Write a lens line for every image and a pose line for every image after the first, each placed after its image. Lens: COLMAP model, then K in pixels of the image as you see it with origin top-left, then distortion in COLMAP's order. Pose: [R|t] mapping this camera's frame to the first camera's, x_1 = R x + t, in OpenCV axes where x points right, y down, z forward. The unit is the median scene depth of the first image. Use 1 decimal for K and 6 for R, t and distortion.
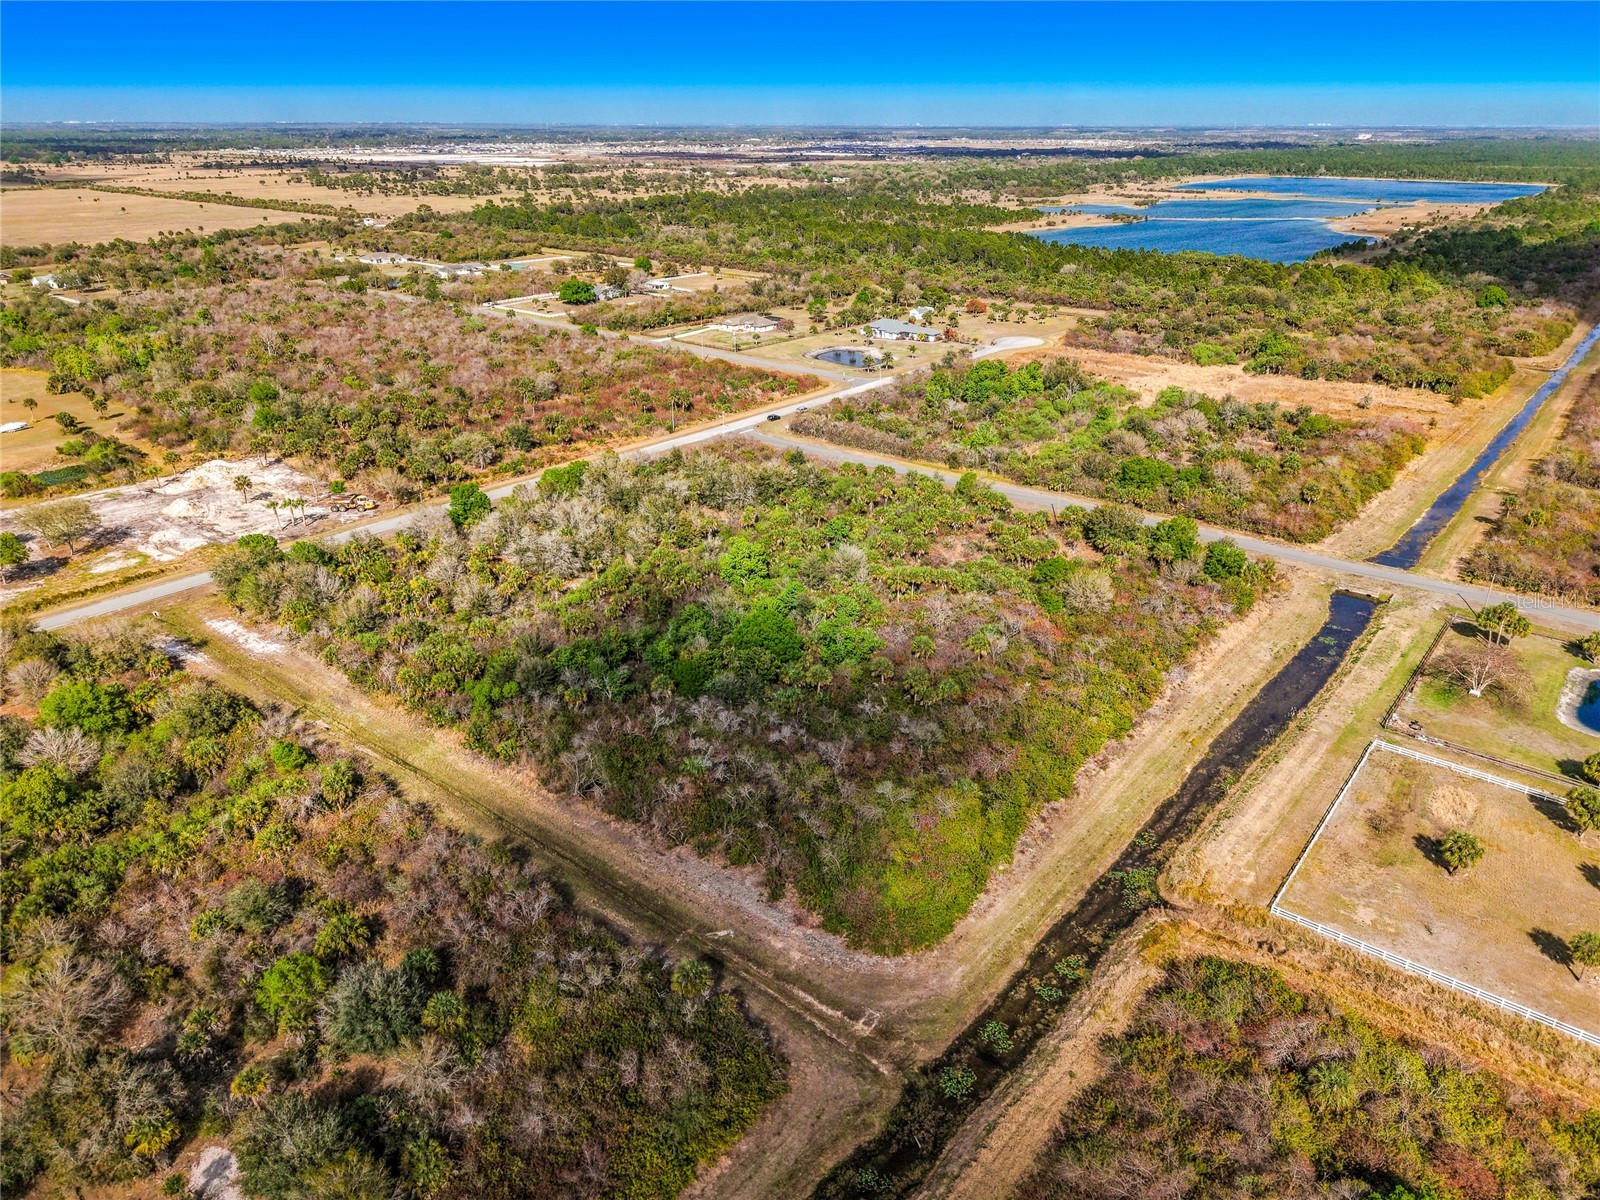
lens RADIAL K [[1103.7, 0, 800.0], [0, 1103.7, 600.0], [0, 0, 1]] dist [0.030236, -0.042401]
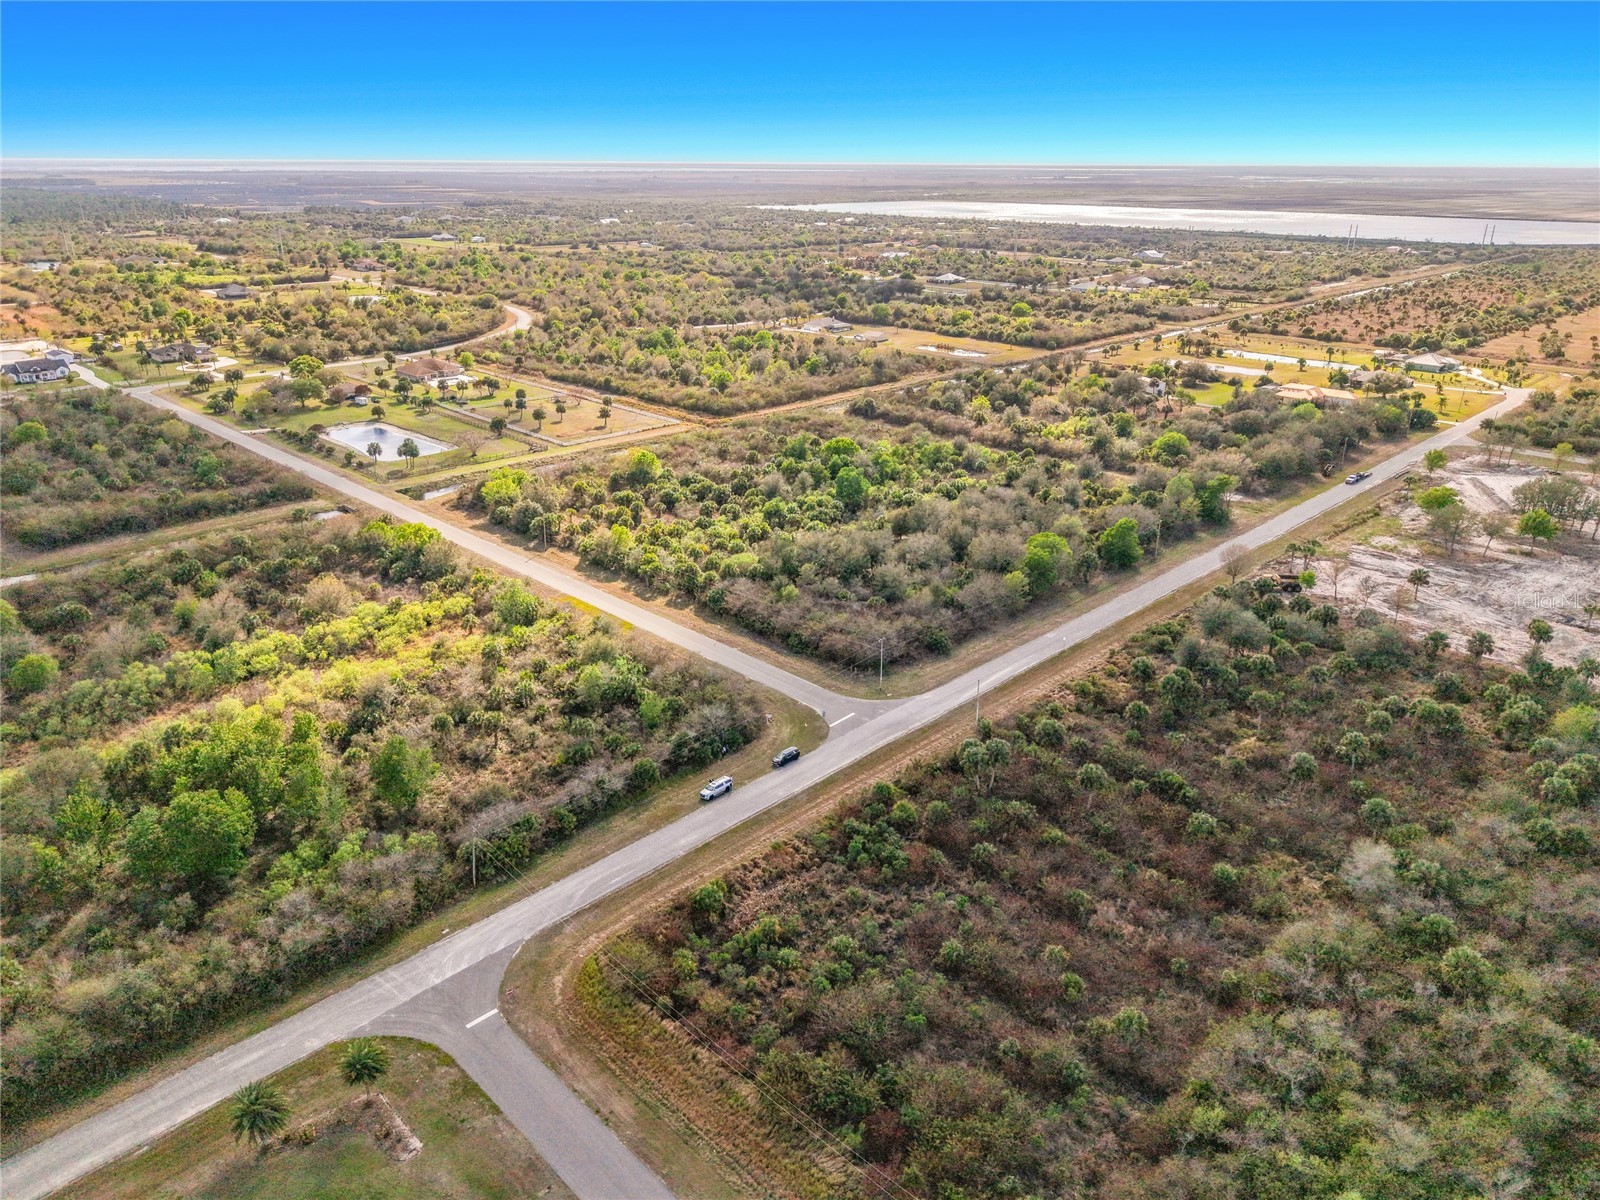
lens RADIAL K [[1096.7, 0, 800.0], [0, 1096.7, 600.0], [0, 0, 1]] dist [0.029910, -0.045109]
pose [[-0.994704, -0.046249, 0.091792, -0.115379], [0.032596, 0.705015, 0.708443, -0.884857], [-0.097479, 0.707683, -0.699773, 2.031381]]
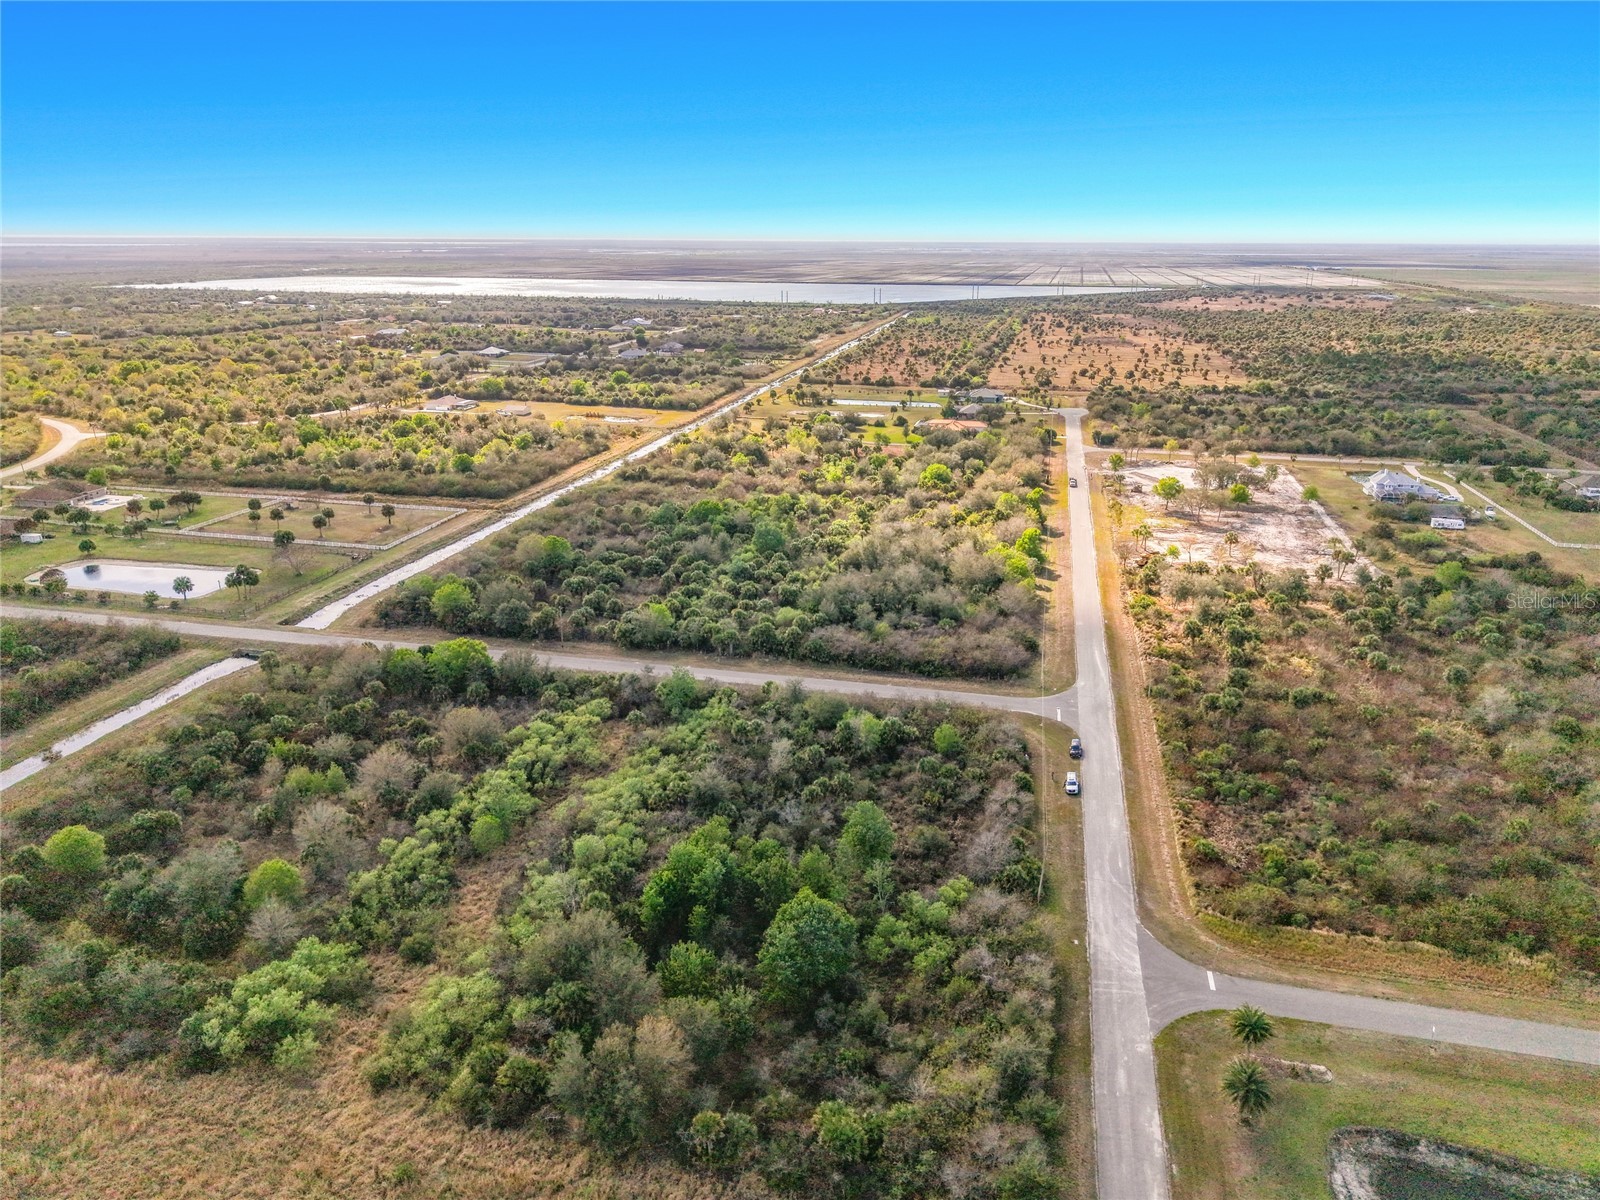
lens RADIAL K [[1096.7, 0, 800.0], [0, 1096.7, 600.0], [0, 0, 1]] dist [0.029910, -0.045109]
pose [[-0.896842, 0.129954, -0.422831, 0.525768], [-0.184287, 0.759205, 0.624216, -0.870497], [0.402135, 0.637745, -0.656939, 1.992833]]
